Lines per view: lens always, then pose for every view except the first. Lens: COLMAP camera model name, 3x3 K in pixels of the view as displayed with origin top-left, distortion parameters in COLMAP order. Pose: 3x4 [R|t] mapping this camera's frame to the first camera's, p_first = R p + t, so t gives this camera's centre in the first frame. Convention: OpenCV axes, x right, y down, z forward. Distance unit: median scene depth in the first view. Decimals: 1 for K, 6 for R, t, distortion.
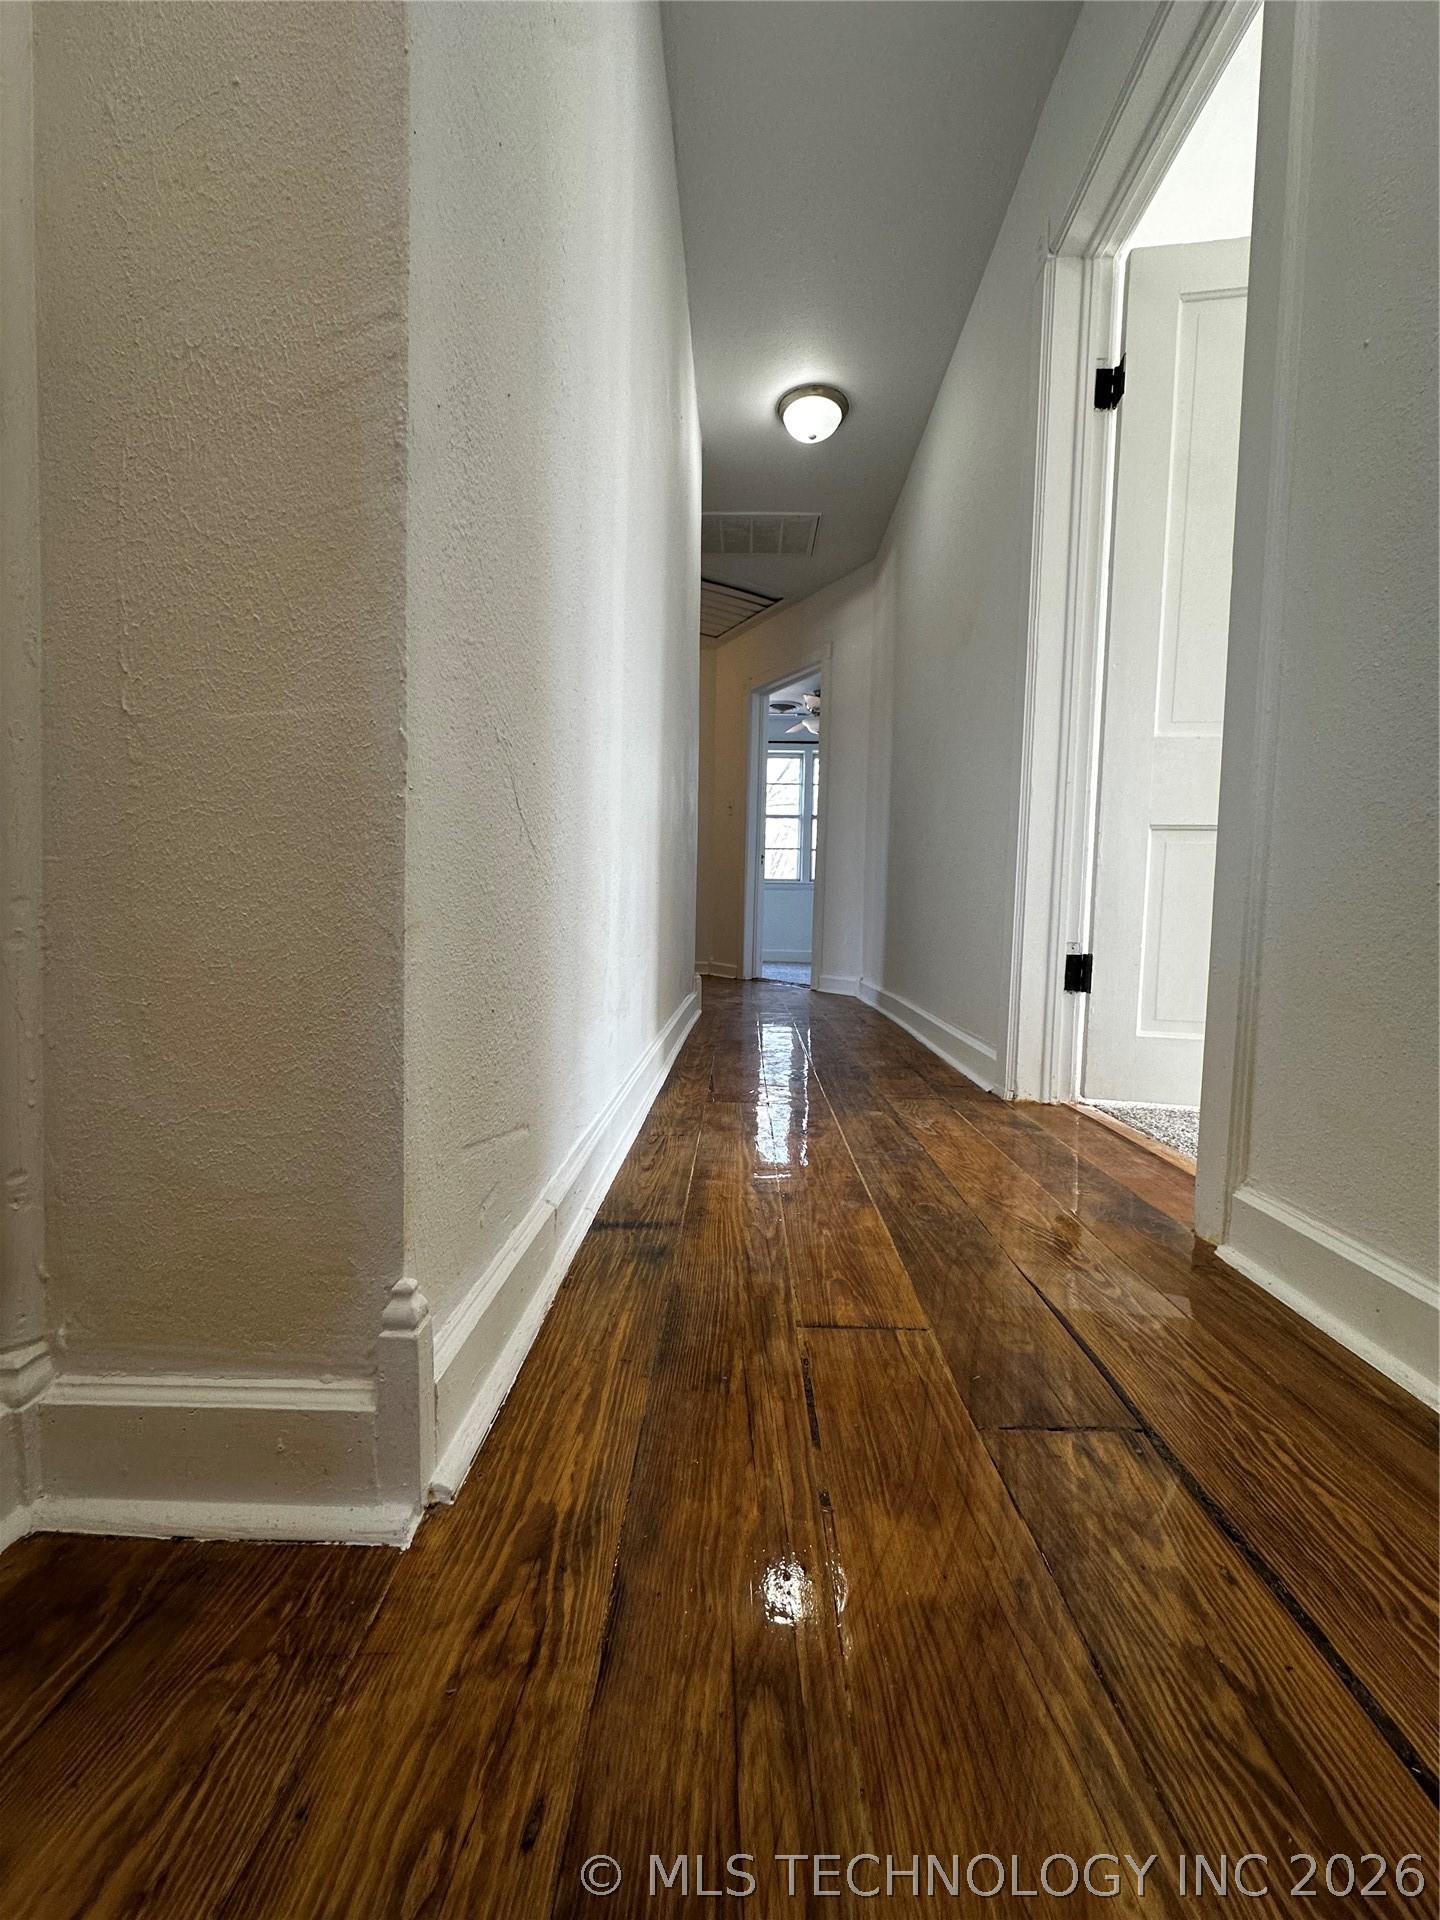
lens RADIAL K [[765.9, 0, 711.9], [0, 765.9, 966.8], [0, 0, 1]] dist [-0.003973, 0.000928]
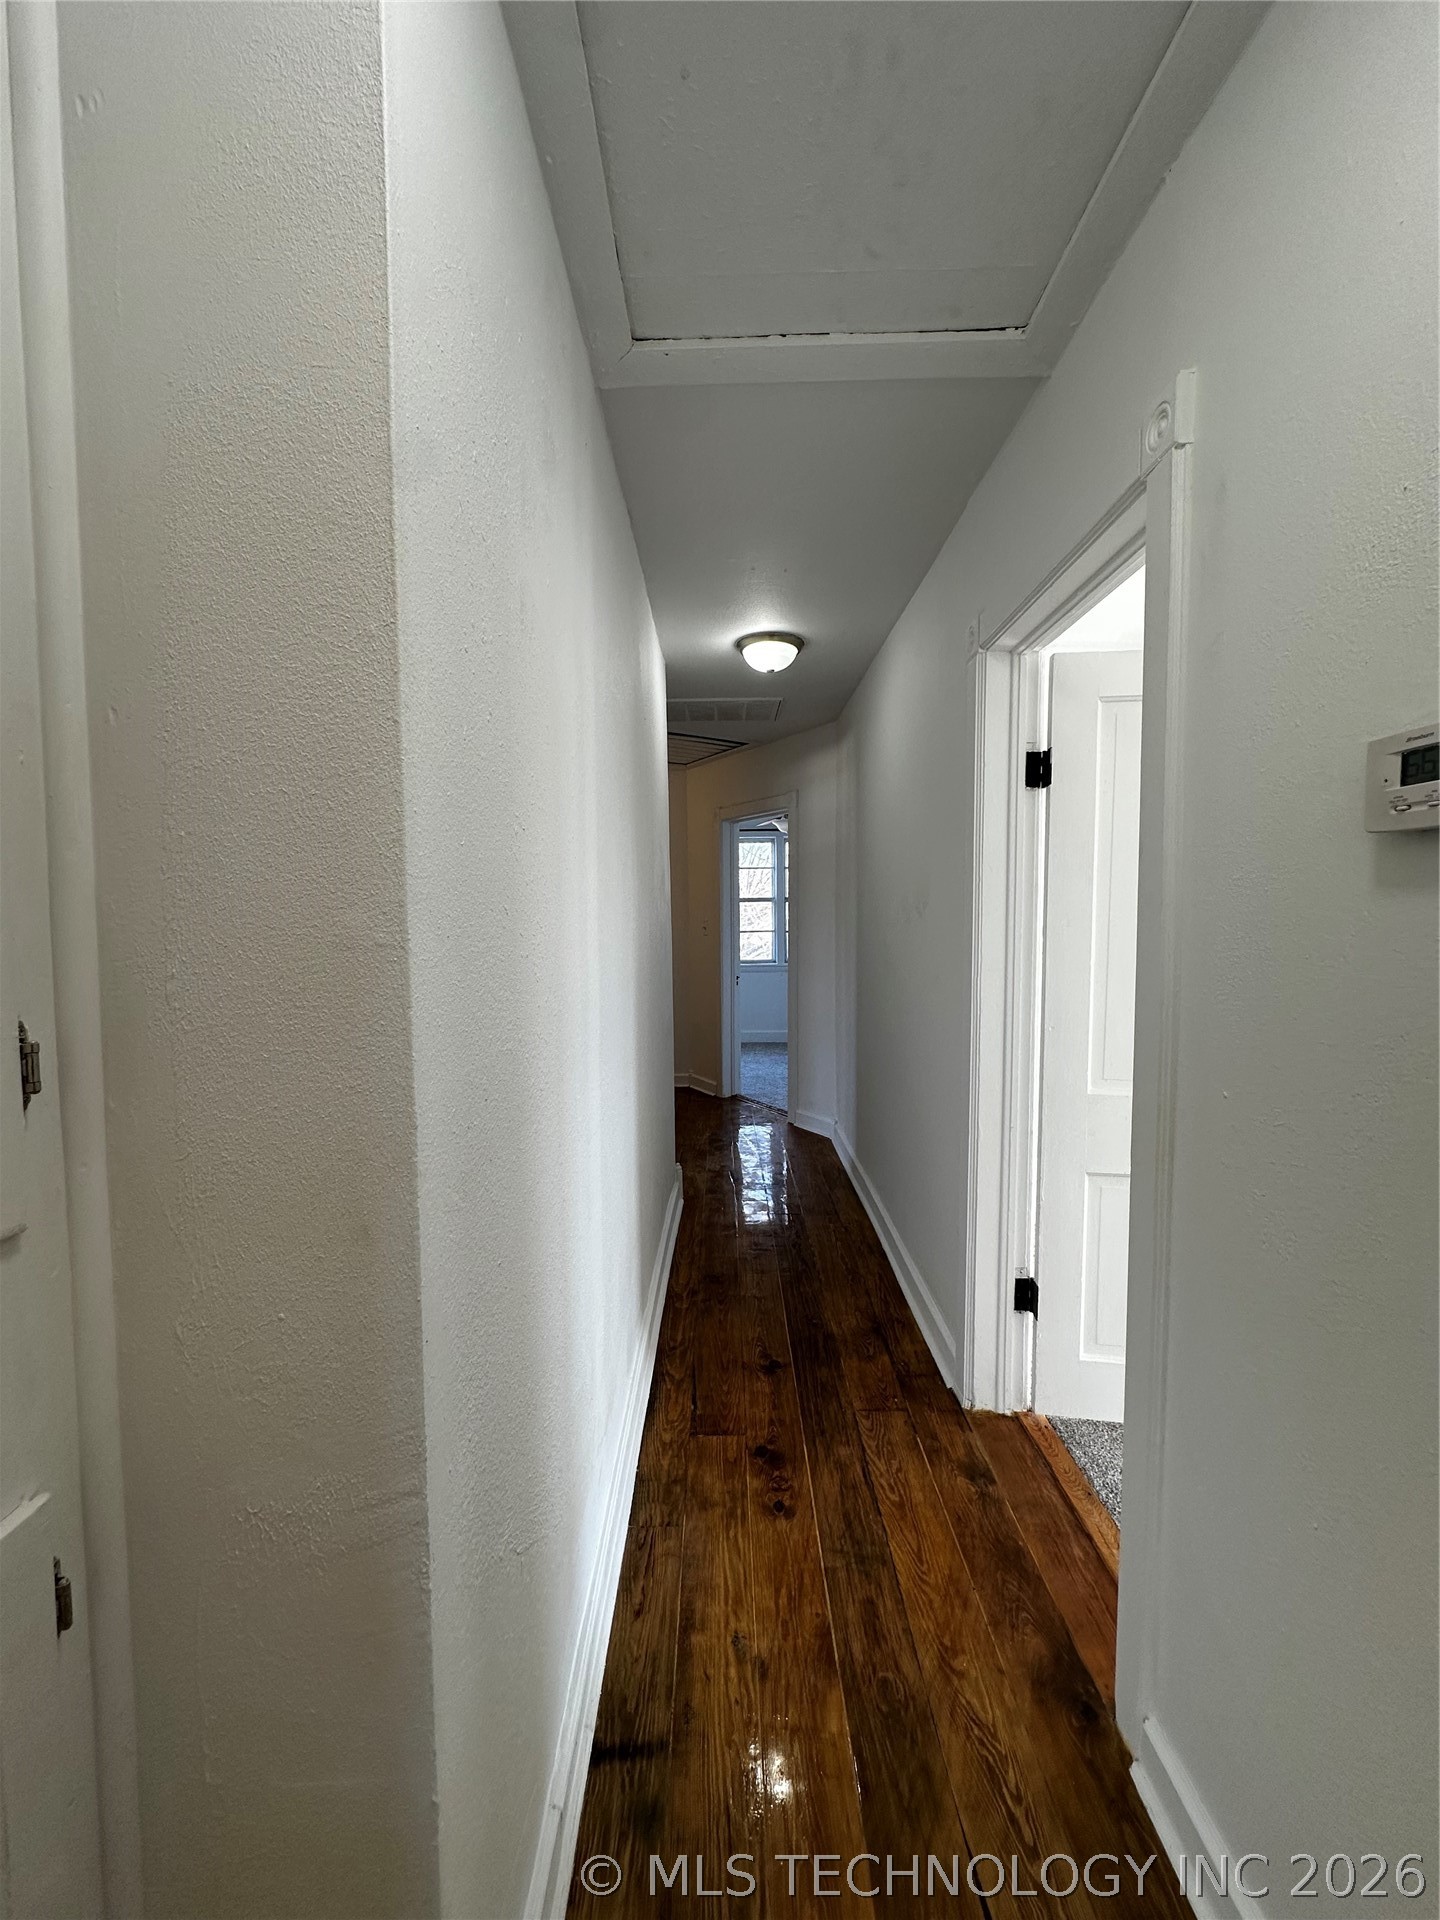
lens RADIAL K [[765.9, 0, 714.4], [0, 765.9, 959.2], [0, 0, 1]] dist [-0.003973, 0.000928]
pose [[0.999044, -0.032859, 0.028834, 0.018254], [0.032614, 0.999428, 0.008931, -0.491688], [-0.029111, -0.007982, 0.999544, -0.074107]]
